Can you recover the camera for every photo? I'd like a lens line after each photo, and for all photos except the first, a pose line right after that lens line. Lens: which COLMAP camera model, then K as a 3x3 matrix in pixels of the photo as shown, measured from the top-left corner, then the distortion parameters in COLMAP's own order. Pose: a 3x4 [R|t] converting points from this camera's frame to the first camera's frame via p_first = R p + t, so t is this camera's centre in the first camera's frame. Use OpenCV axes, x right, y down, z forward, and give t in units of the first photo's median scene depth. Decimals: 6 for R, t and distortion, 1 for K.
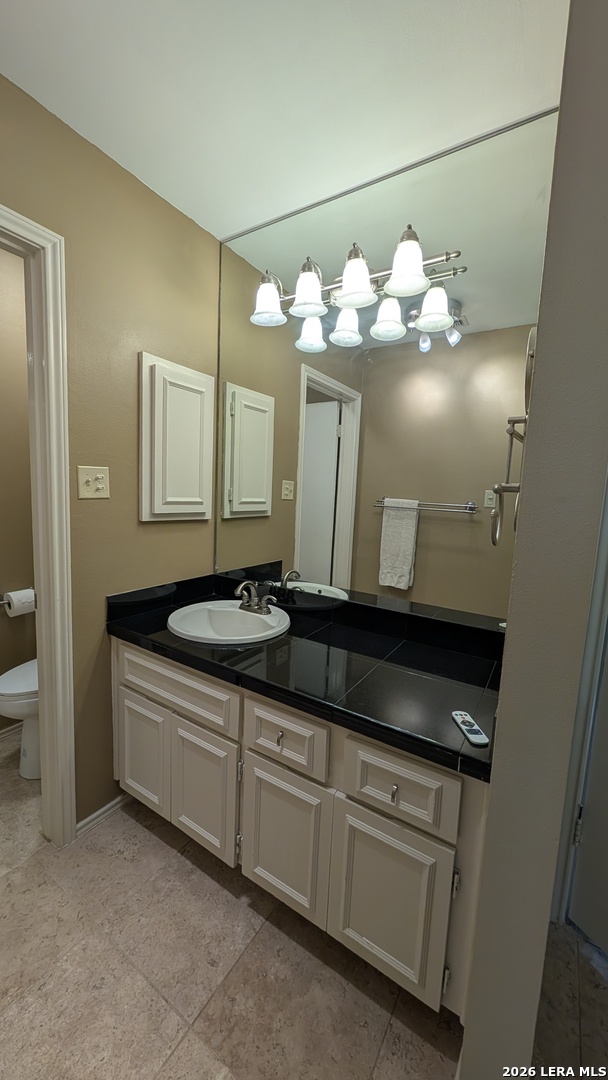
lens RADIAL K [[405.3, 0, 301.5], [0, 405.3, 537.9], [0, 0, 1]] dist [-0.000340, 0.000051]
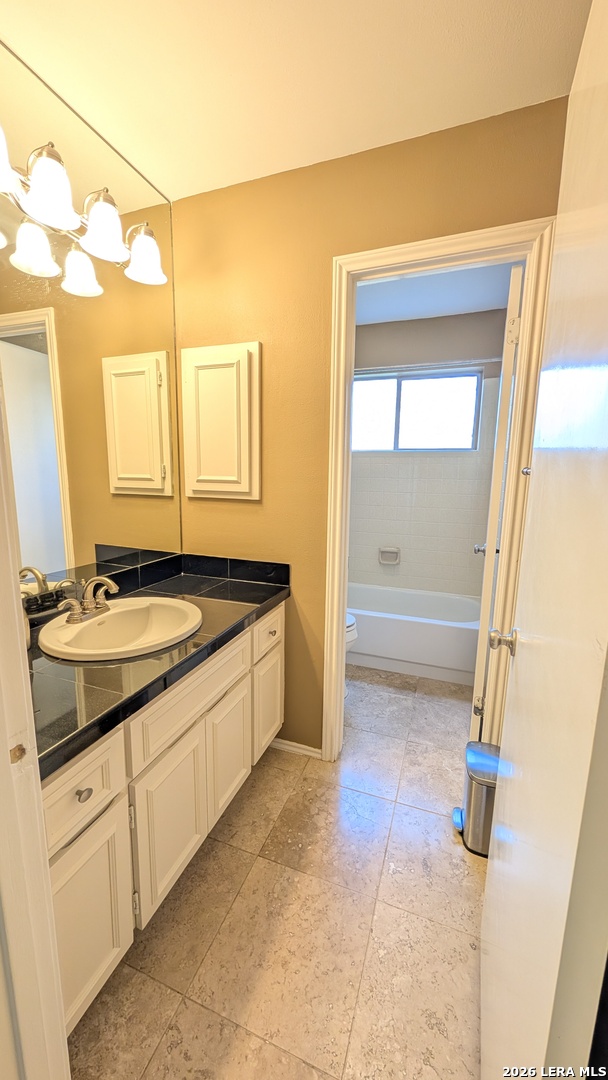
lens RADIAL K [[405.3, 0, 301.5], [0, 405.3, 537.9], [0, 0, 1]] dist [-0.000340, 0.000051]
pose [[0.216227, 0.131287, -0.967476, 1.038937], [-0.118916, 0.987082, 0.107370, -0.111694], [0.969074, 0.091832, 0.229046, 1.359192]]
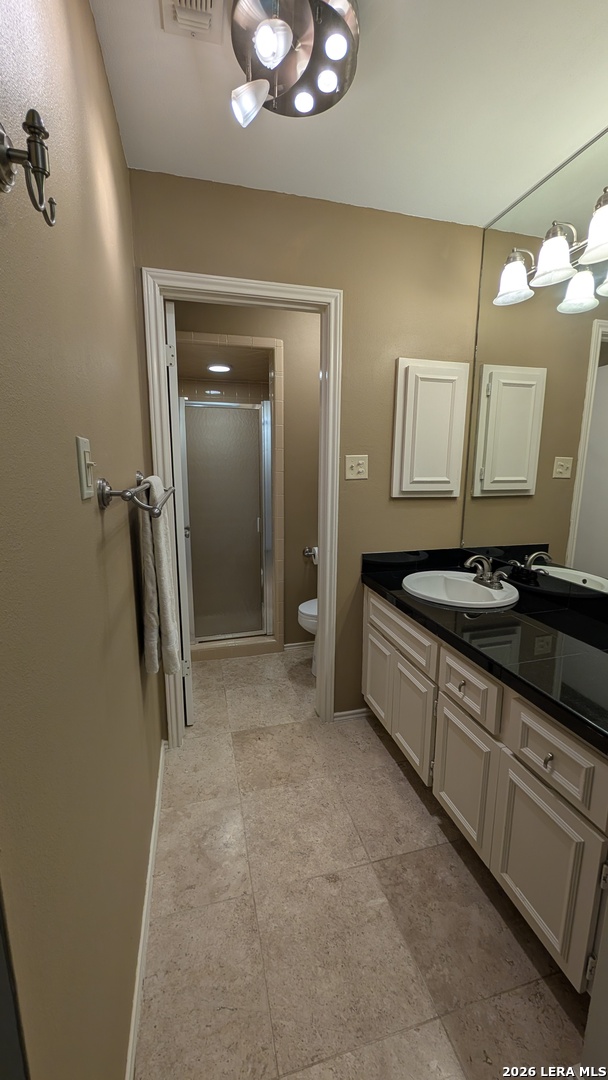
lens RADIAL K [[405.3, 0, 301.5], [0, 405.3, 537.9], [0, 0, 1]] dist [-0.000340, 0.000051]
pose [[0.737707, 0.078455, -0.670546, 0.249576], [-0.050302, 0.996851, 0.061293, 0.021569], [0.673244, -0.011486, 0.739331, -0.106182]]
